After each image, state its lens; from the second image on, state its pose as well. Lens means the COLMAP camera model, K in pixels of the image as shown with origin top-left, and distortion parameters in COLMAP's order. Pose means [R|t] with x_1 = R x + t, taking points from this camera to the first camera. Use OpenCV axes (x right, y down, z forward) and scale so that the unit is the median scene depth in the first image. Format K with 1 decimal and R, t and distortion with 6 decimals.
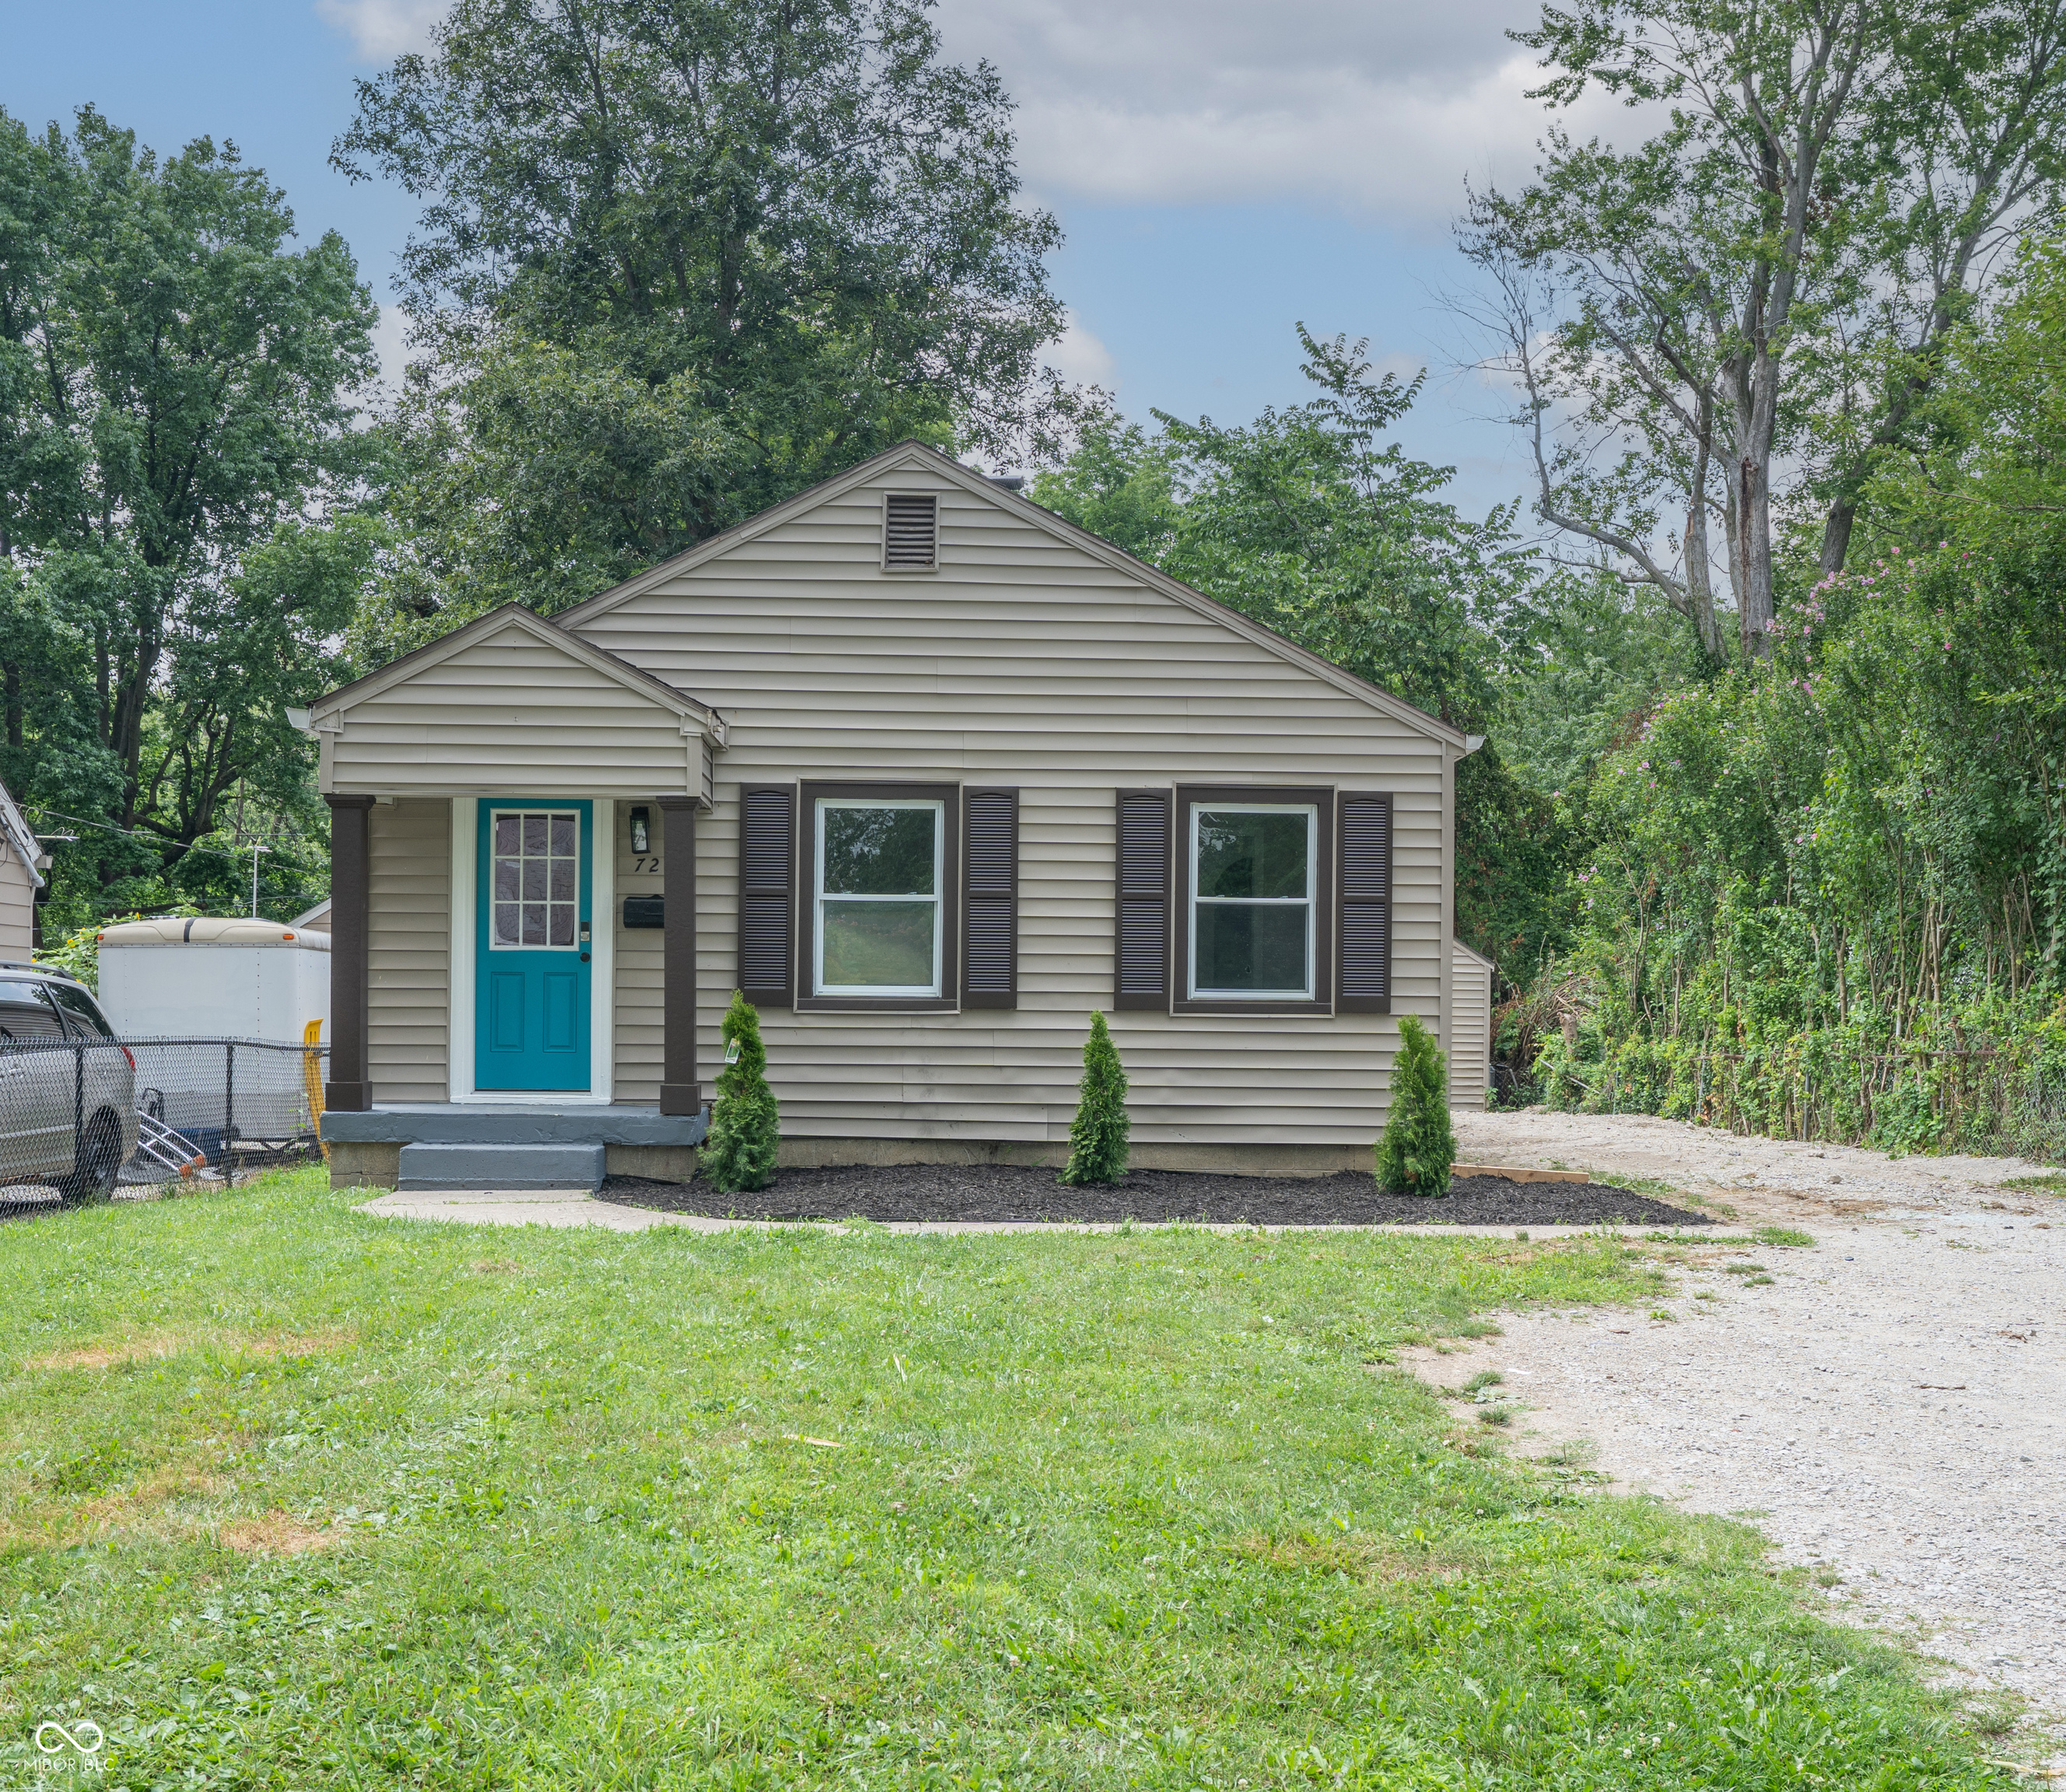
lens RADIAL K [[1901.0, 0, 1033.0], [0, 1901.0, 896.0], [0, 0, 1]] dist [0.008310, 0.007564]
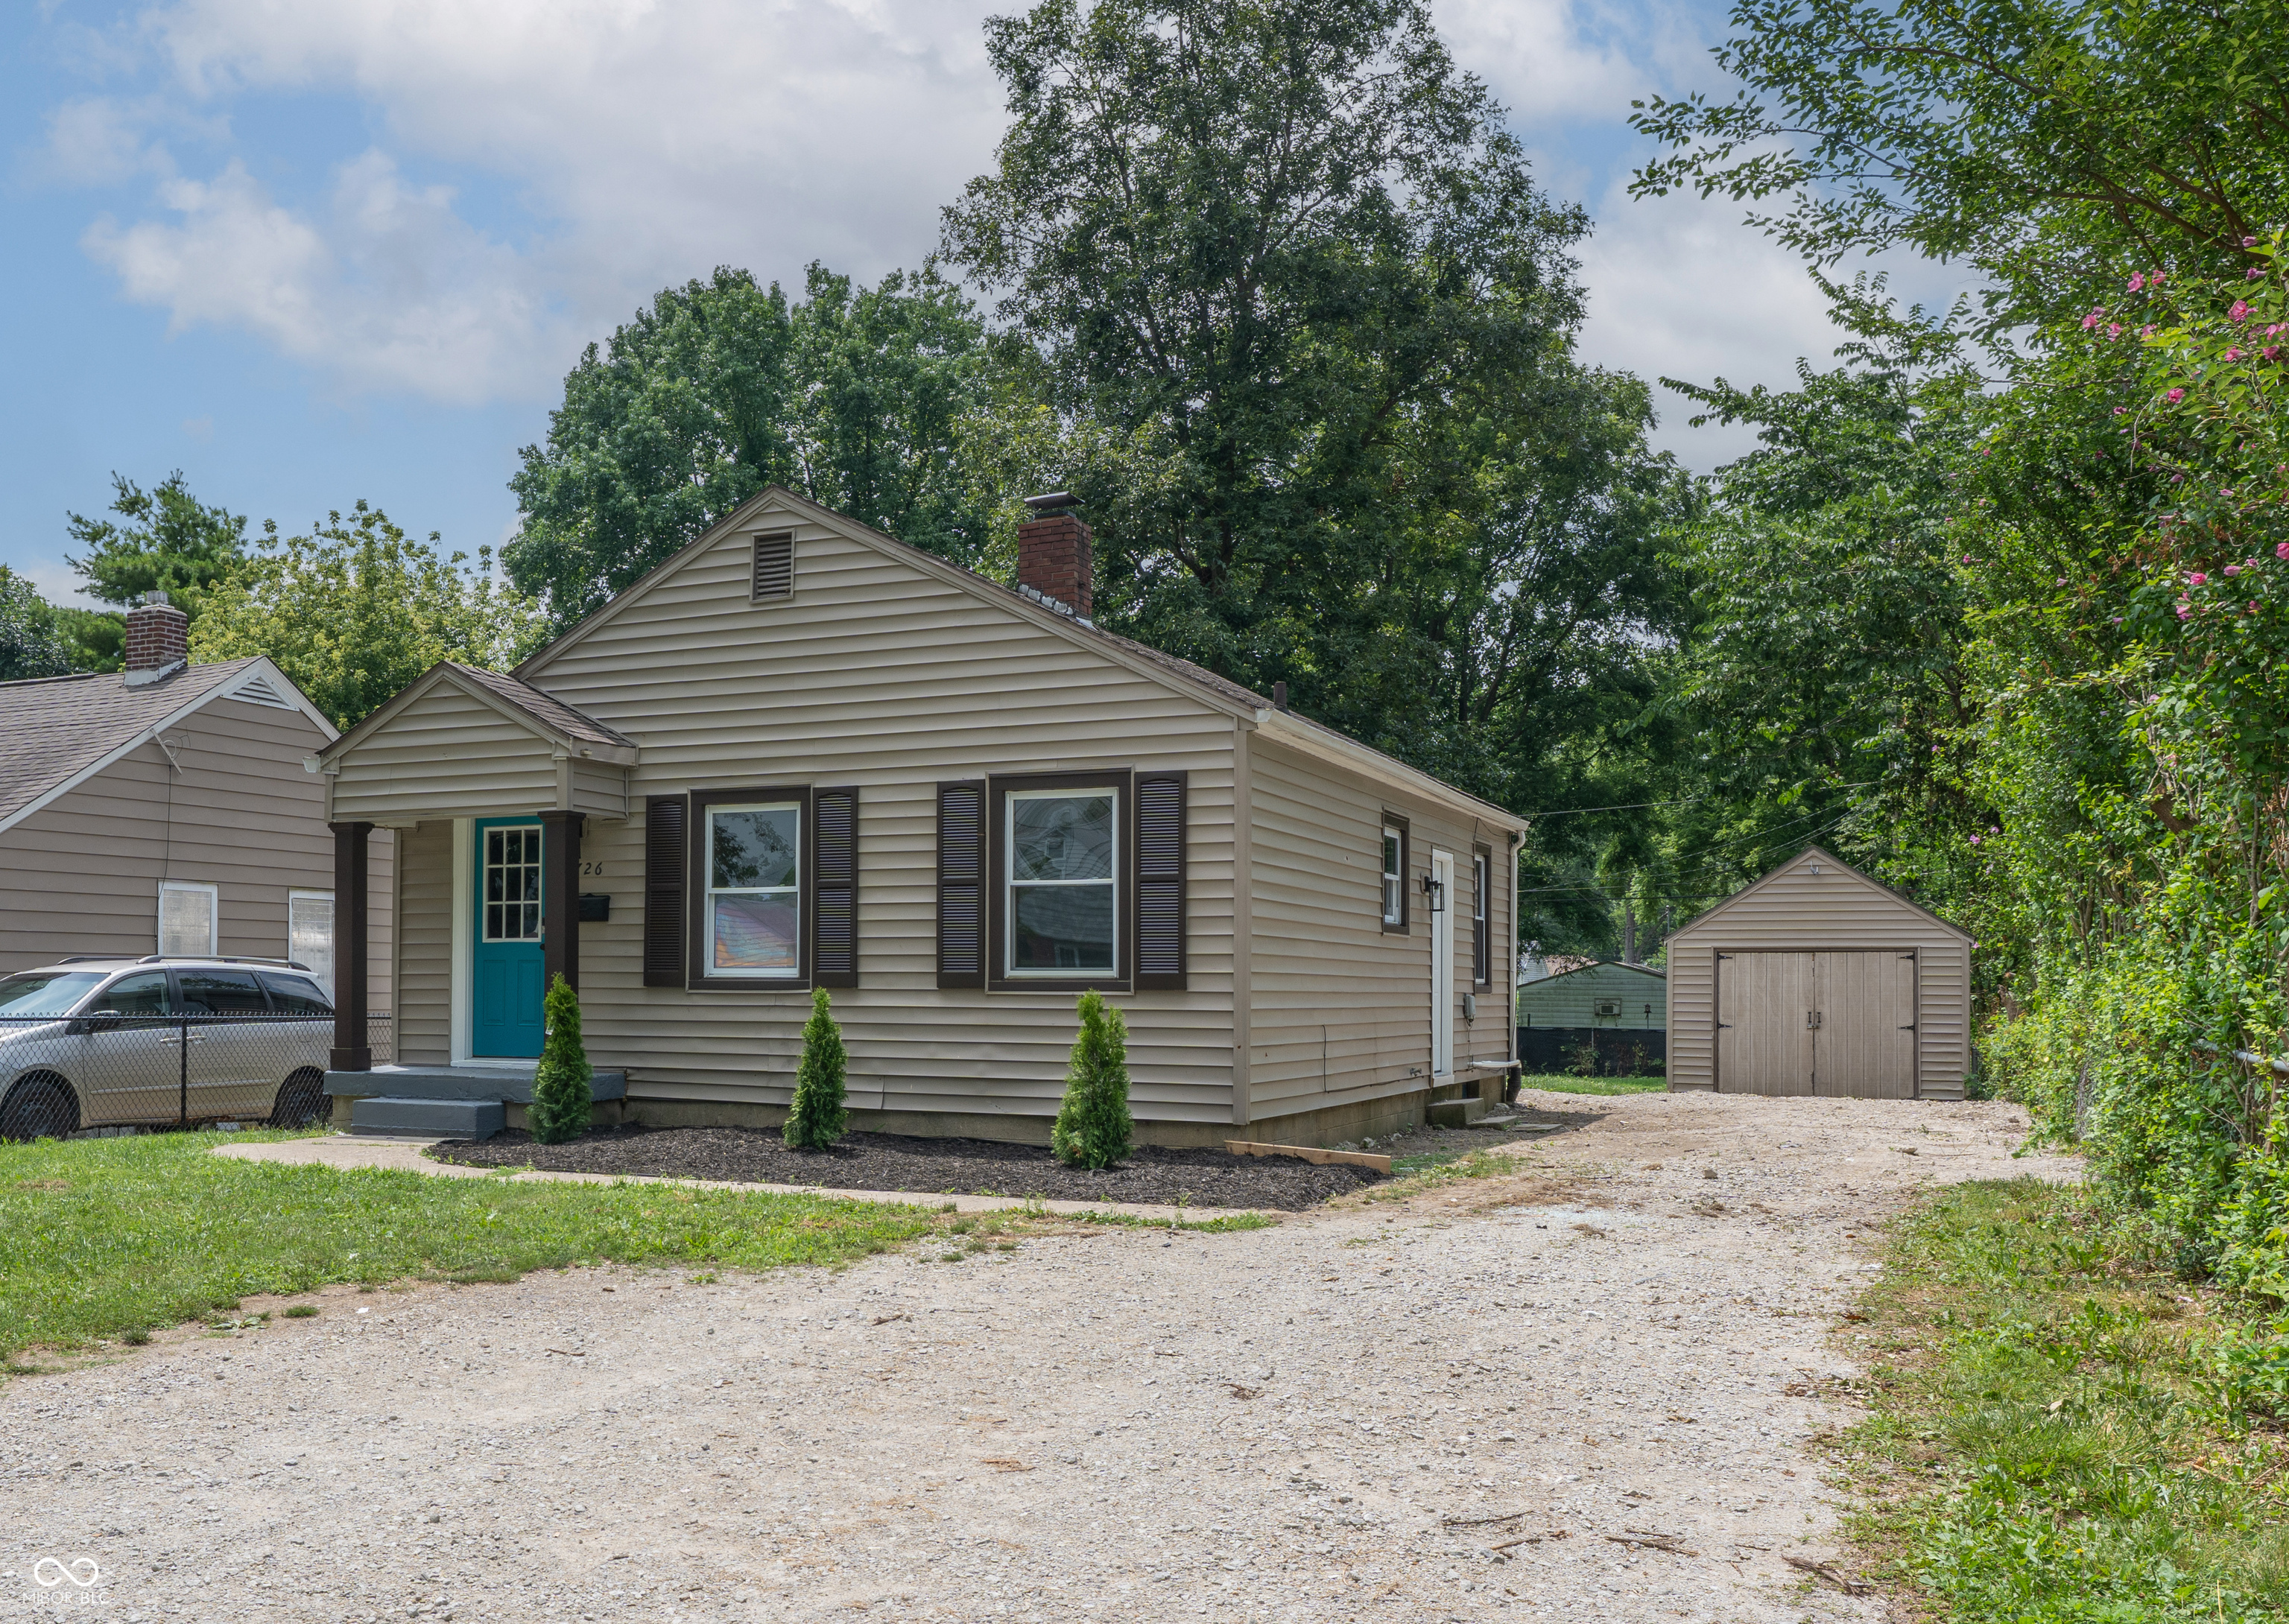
lens RADIAL K [[1824.4, 0, 1143.3], [0, 1824.4, 836.4], [0, 0, 1]] dist [-0.038186, 0.002798]
pose [[0.903813, -0.042227, -0.425839, 0.587265], [0.030254, 0.998935, -0.034846, 0.013465], [0.426857, 0.018611, 0.904128, 0.117523]]
